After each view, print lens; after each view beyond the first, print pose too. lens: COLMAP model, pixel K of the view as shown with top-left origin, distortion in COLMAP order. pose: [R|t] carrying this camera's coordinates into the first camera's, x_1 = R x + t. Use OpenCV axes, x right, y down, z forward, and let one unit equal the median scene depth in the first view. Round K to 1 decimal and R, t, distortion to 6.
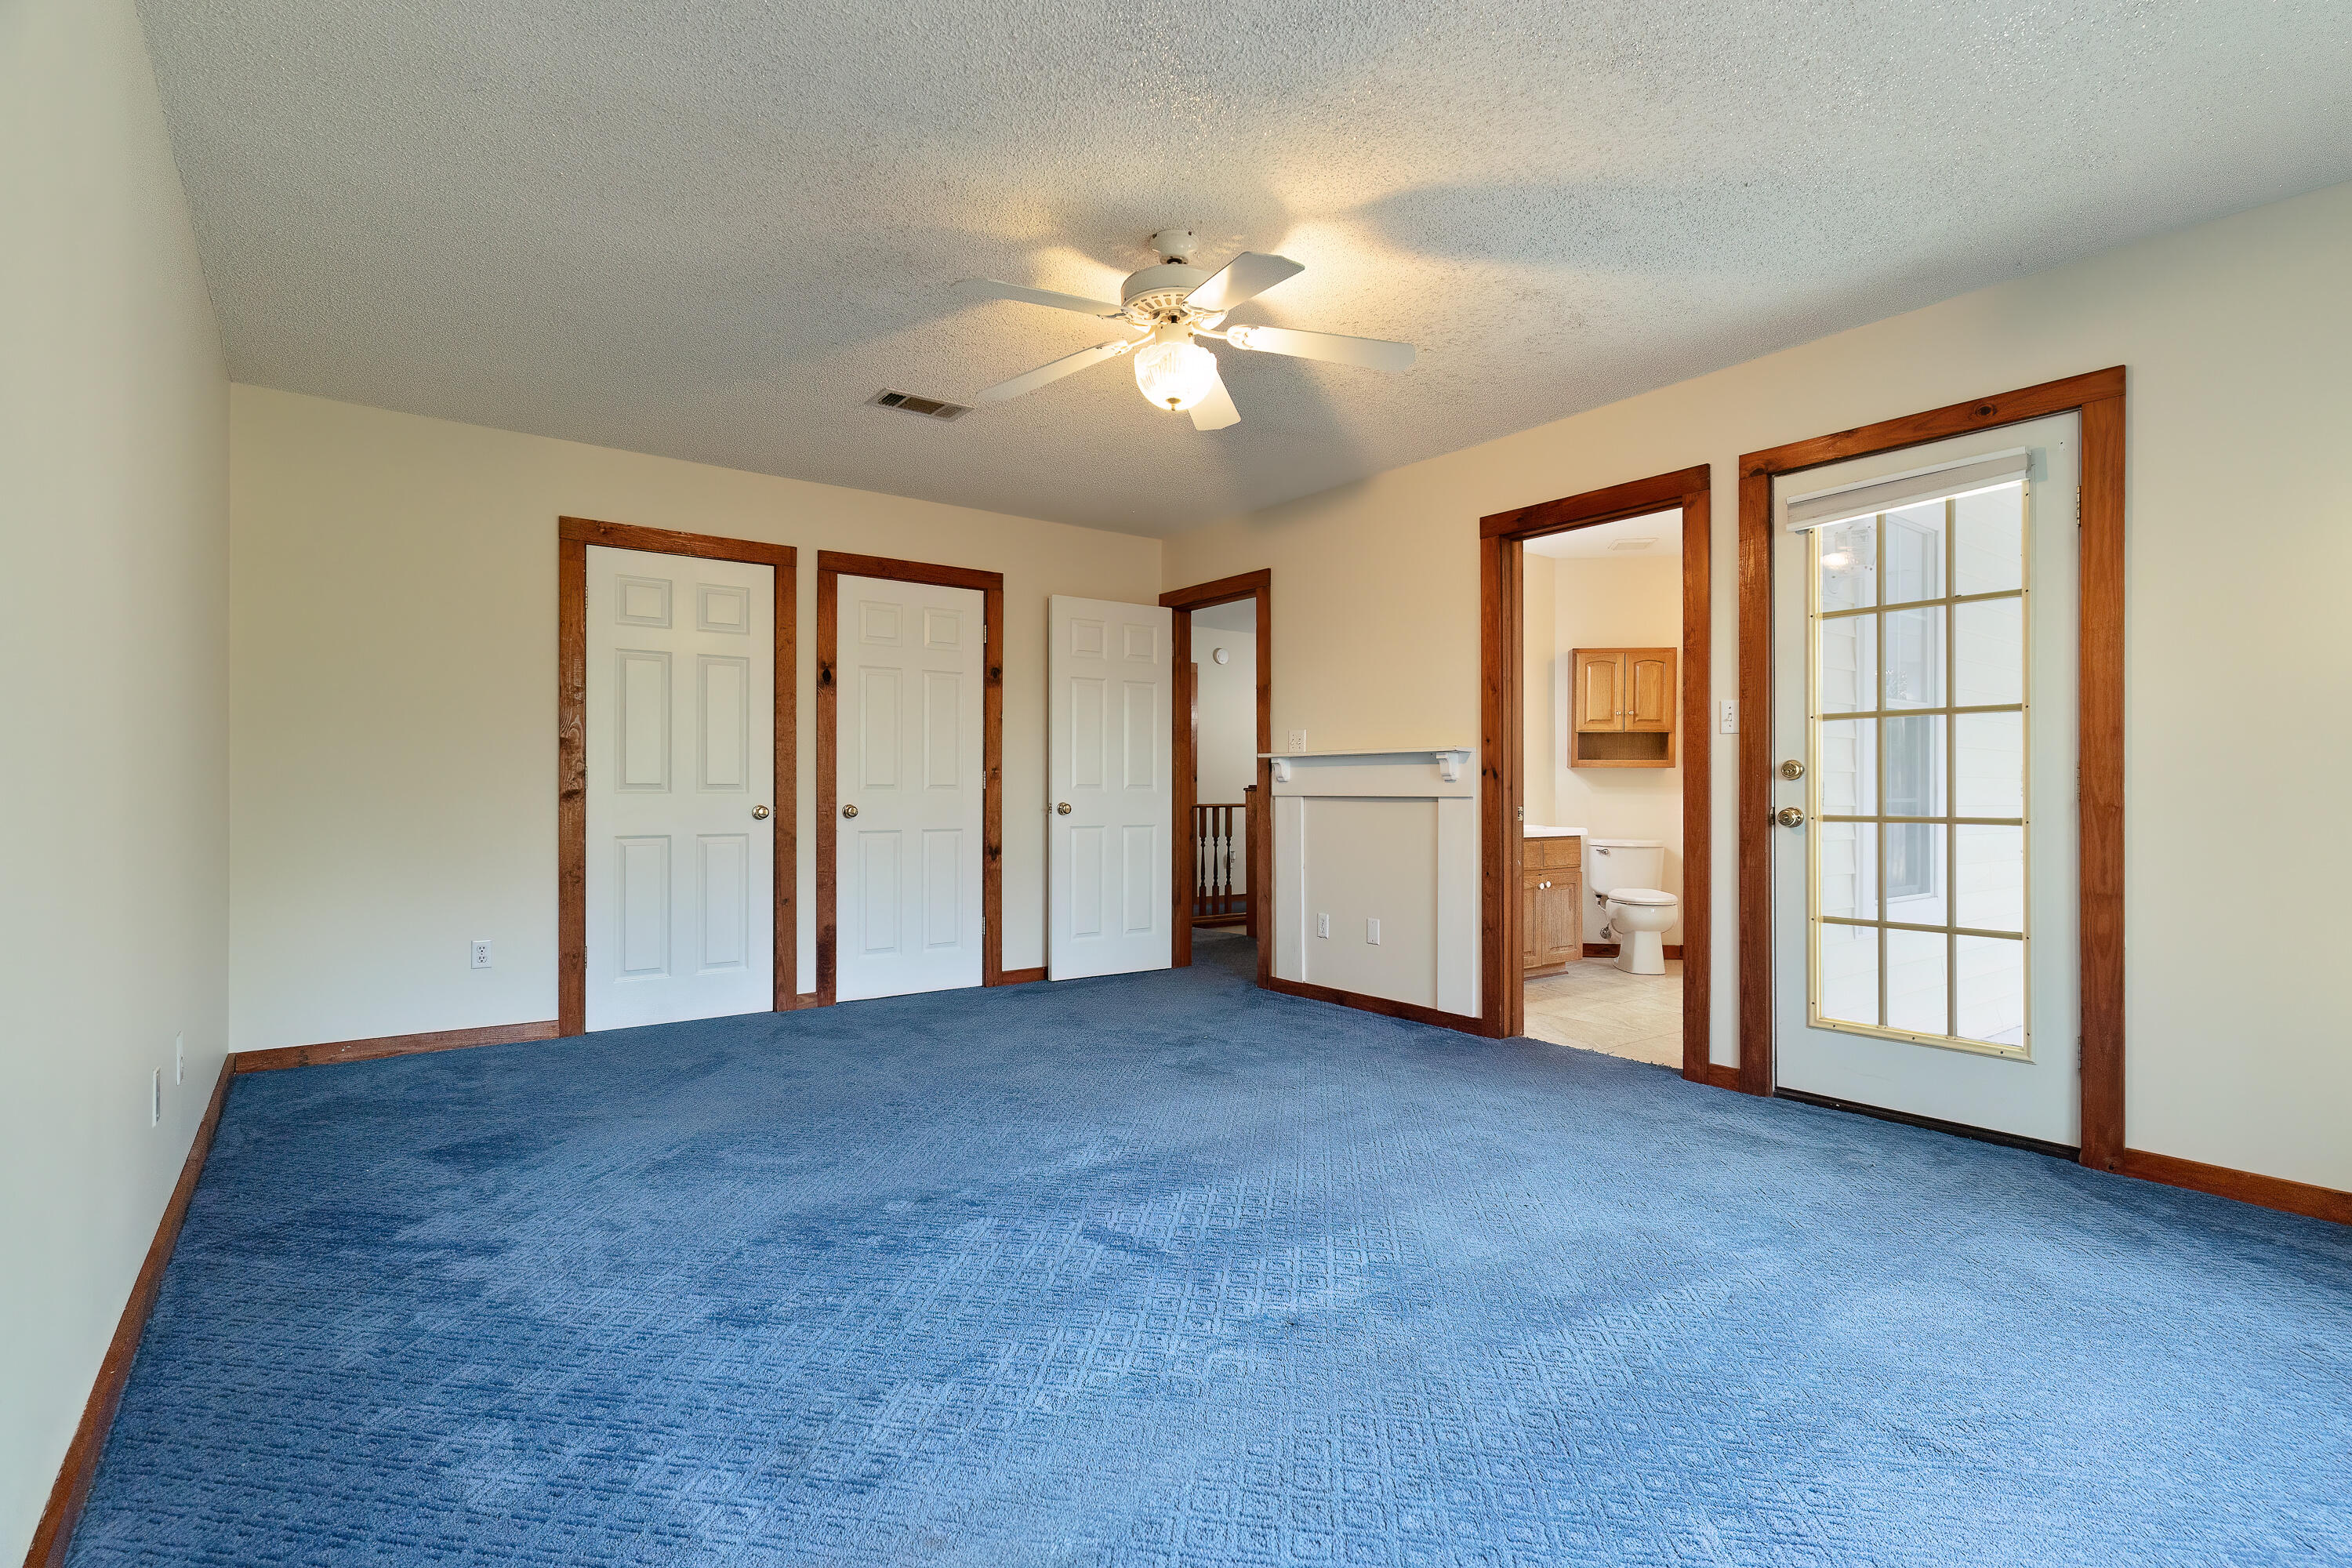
lens RADIAL K [[1129.7, 0, 1186.4], [0, 1129.7, 779.2], [0, 0, 1]] dist [0.002102, -0.001317]
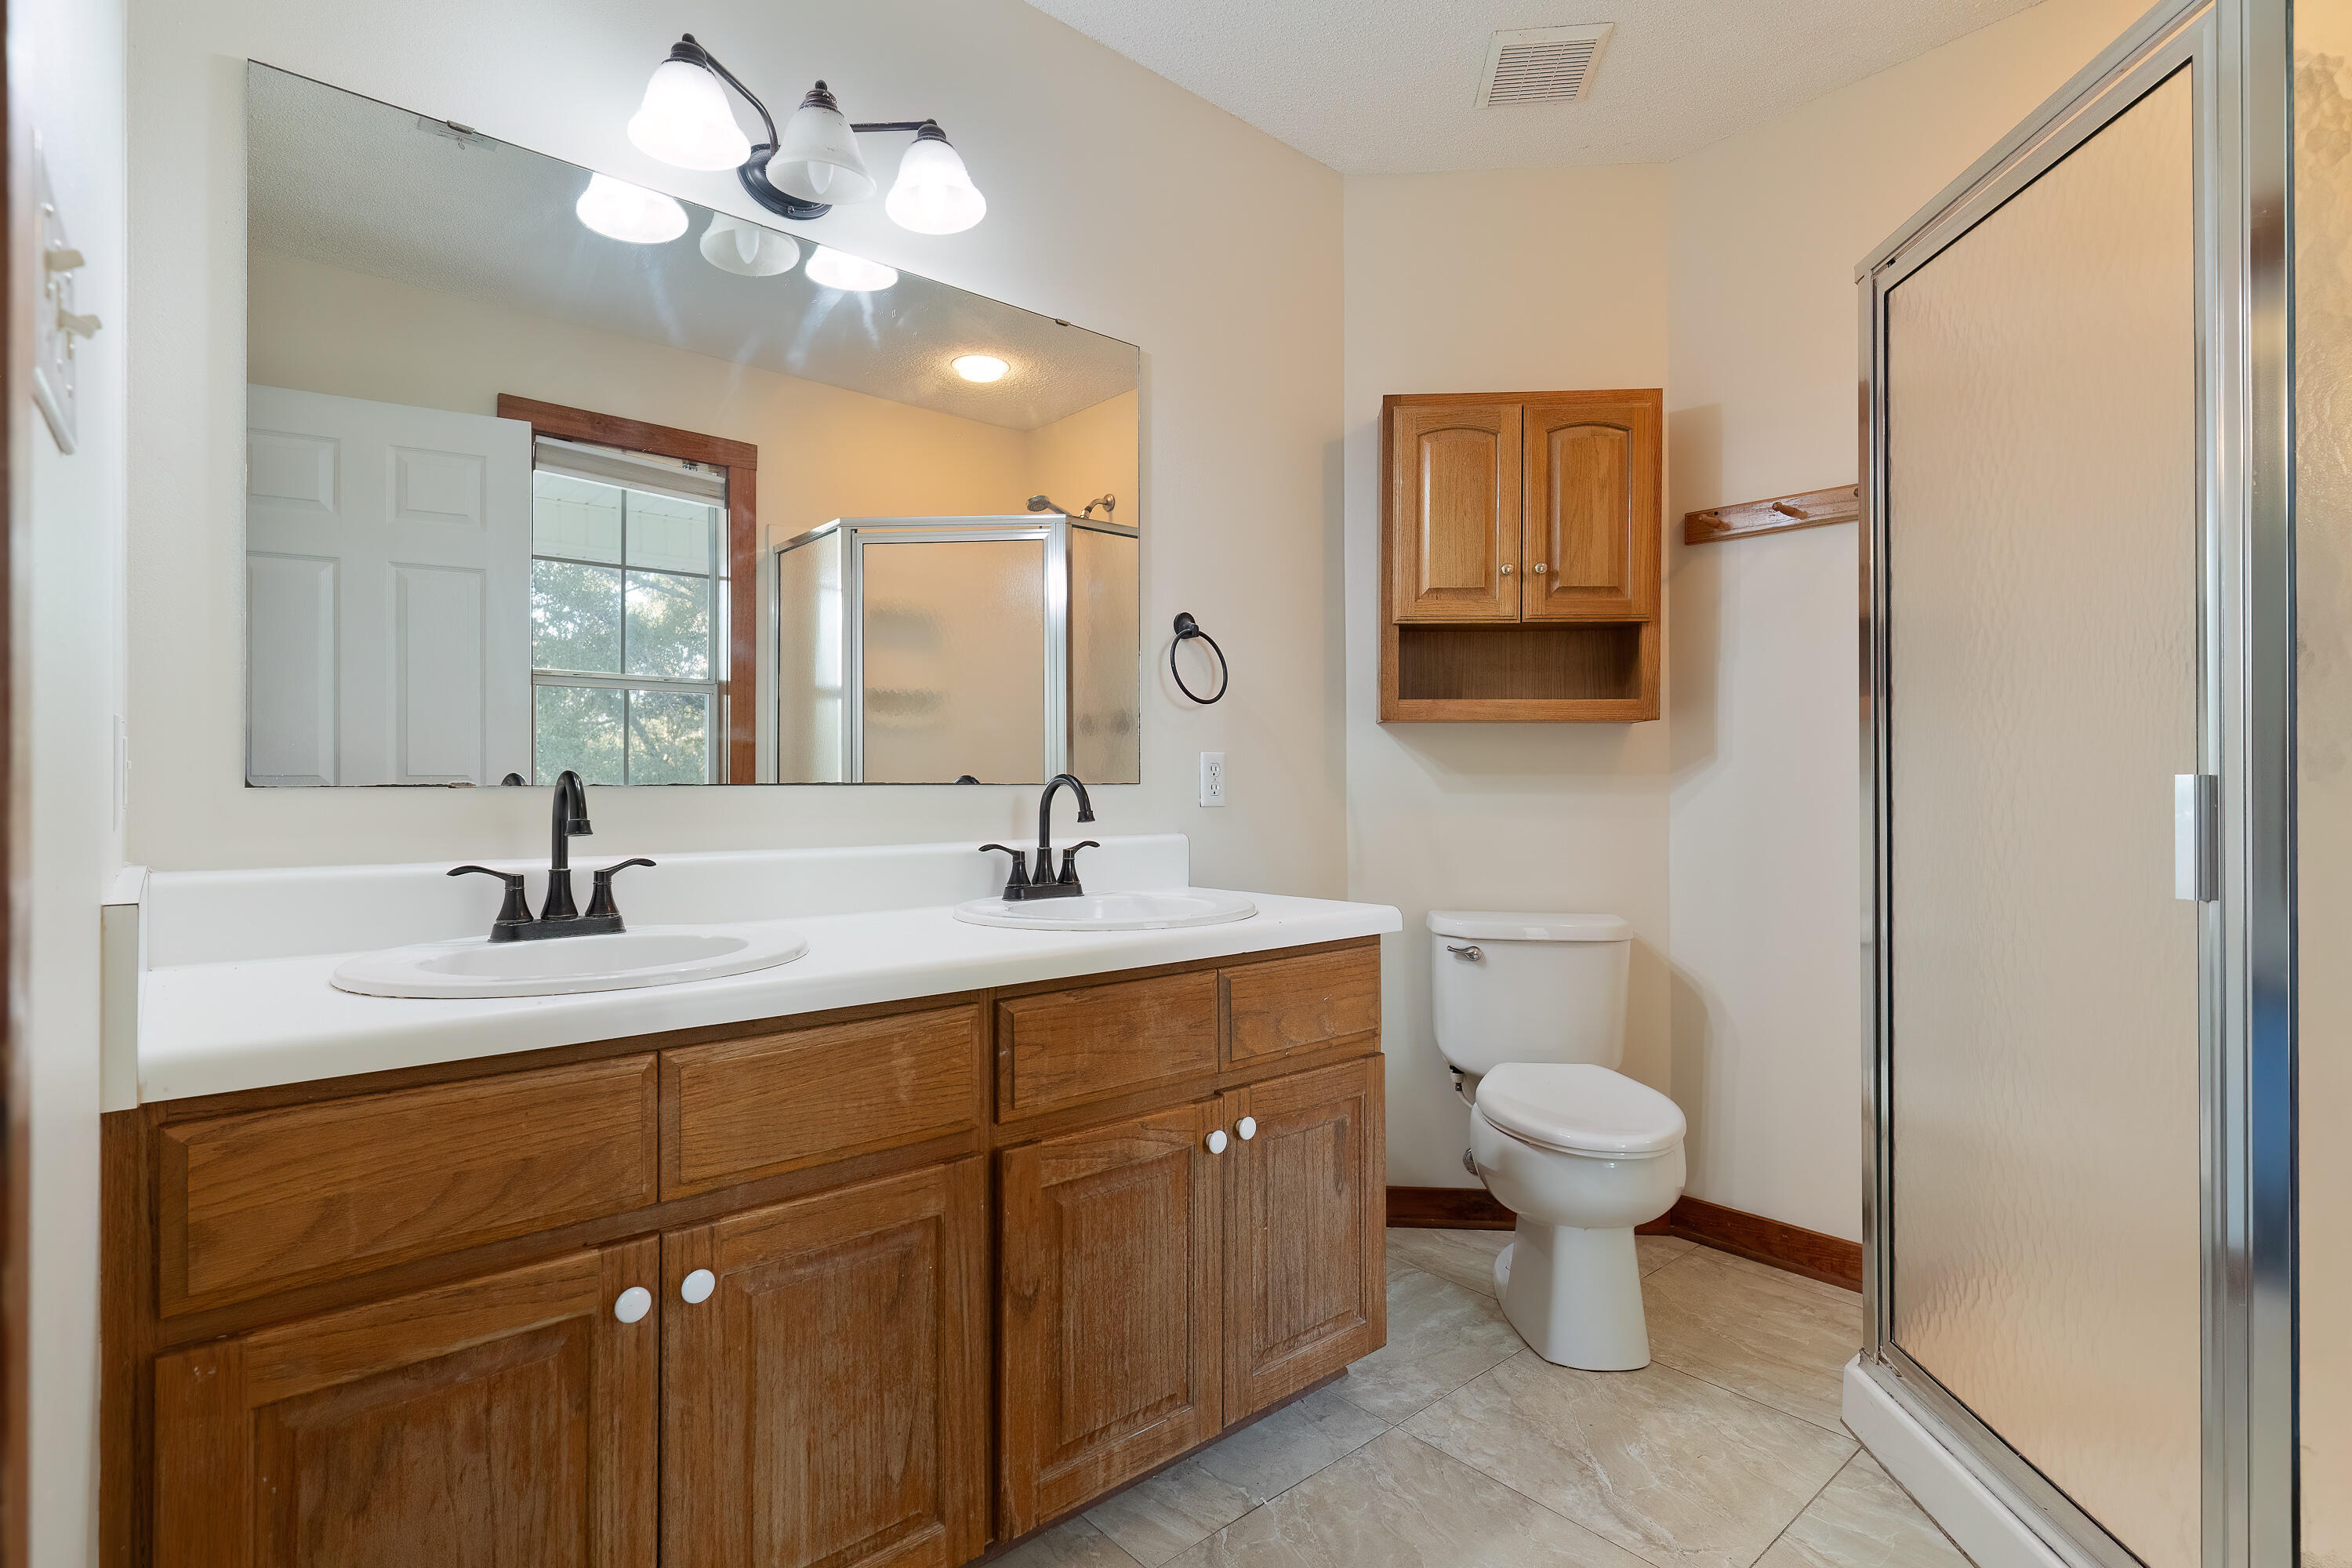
lens RADIAL K [[1129.7, 0, 1174.1], [0, 1129.7, 778.0], [0, 0, 1]] dist [0.002102, -0.001317]
pose [[0.998370, -0.011391, 0.055934, 0.254498], [0.011054, 0.999919, 0.006339, 0.005080], [-0.056001, -0.005710, 0.998414, 0.641842]]
